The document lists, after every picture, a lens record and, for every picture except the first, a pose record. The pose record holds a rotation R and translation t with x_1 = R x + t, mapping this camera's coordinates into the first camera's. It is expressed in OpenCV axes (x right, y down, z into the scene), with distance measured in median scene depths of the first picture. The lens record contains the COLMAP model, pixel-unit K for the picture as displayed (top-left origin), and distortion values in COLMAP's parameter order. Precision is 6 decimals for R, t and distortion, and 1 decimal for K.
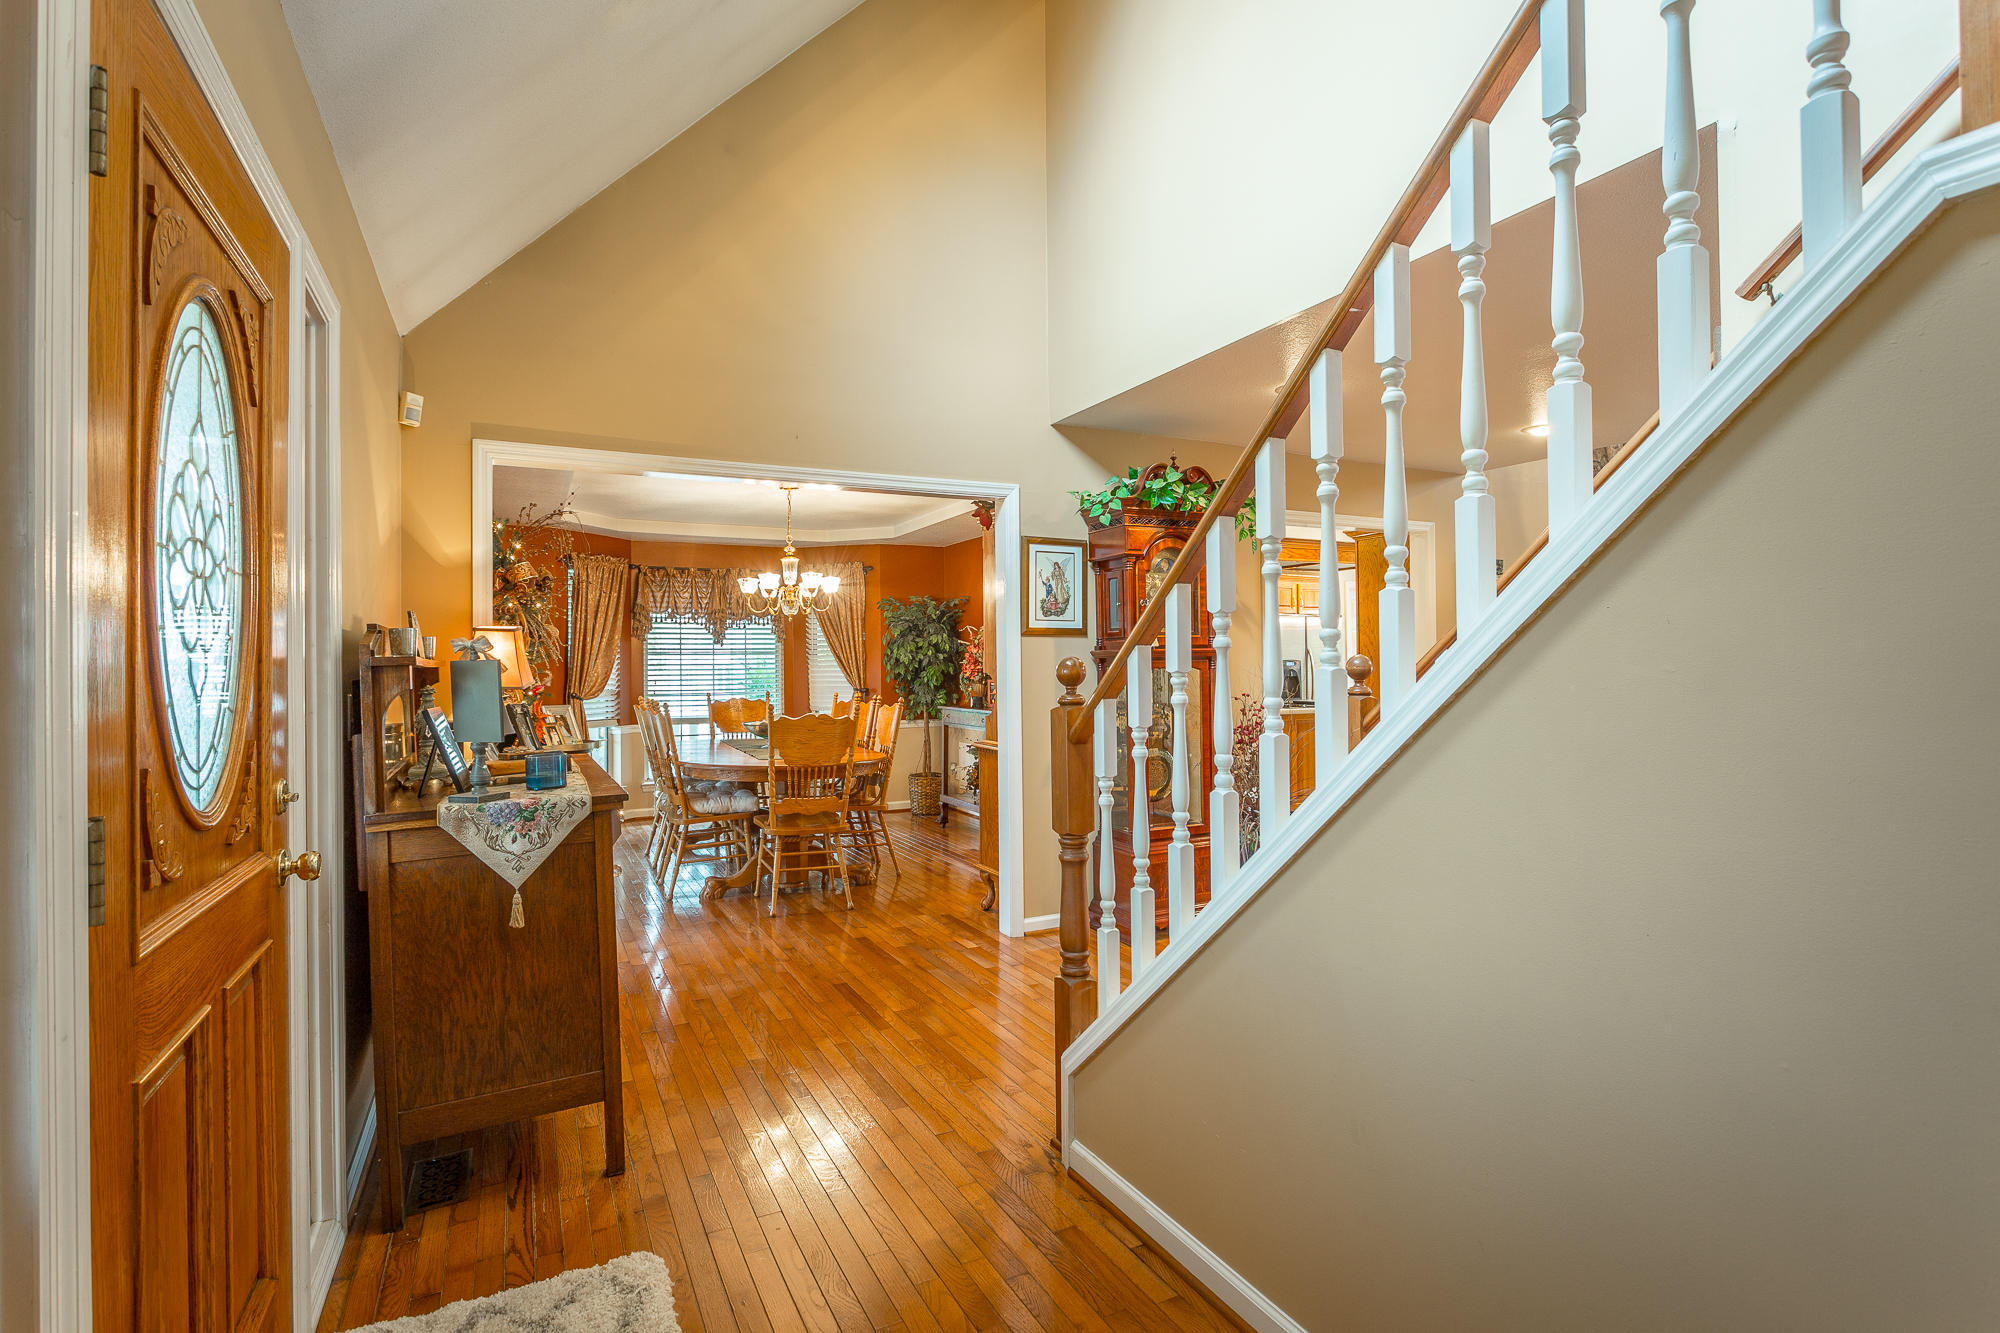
lens RADIAL K [[963.5, 0, 998.9], [0, 963.5, 669.2], [0, 0, 1]] dist [-0.004162, -0.000274]
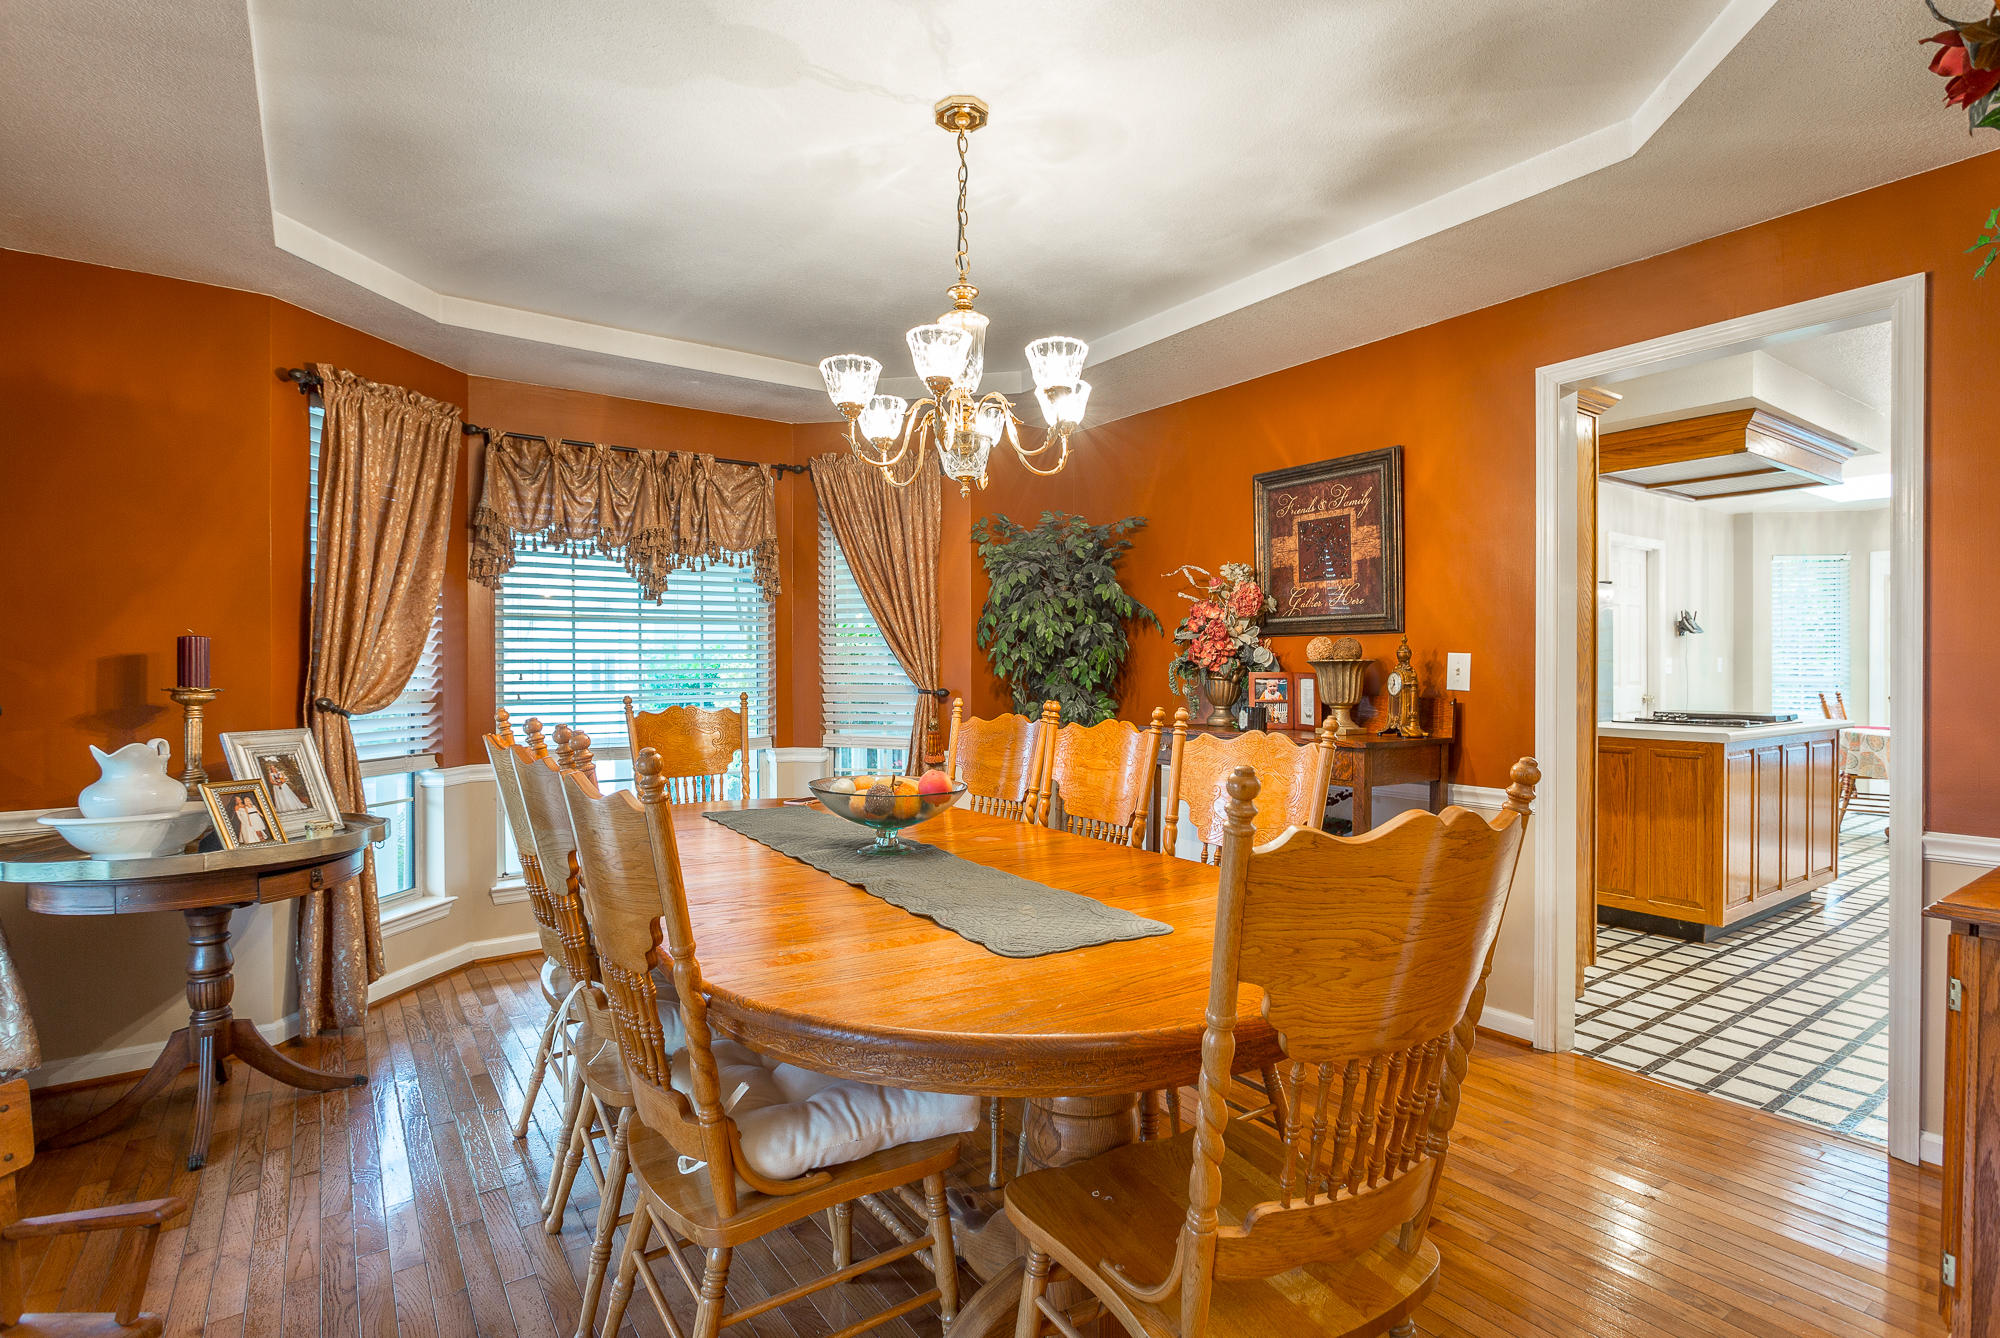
lens RADIAL K [[963.5, 0, 1012.9], [0, 963.5, 669.7], [0, 0, 1]] dist [-0.004162, -0.000274]
pose [[0.987583, 0.000457, 0.157095, -0.198121], [-0.000822, 0.999997, 0.002259, 0.010040], [-0.157094, -0.002360, 0.987581, 0.507272]]
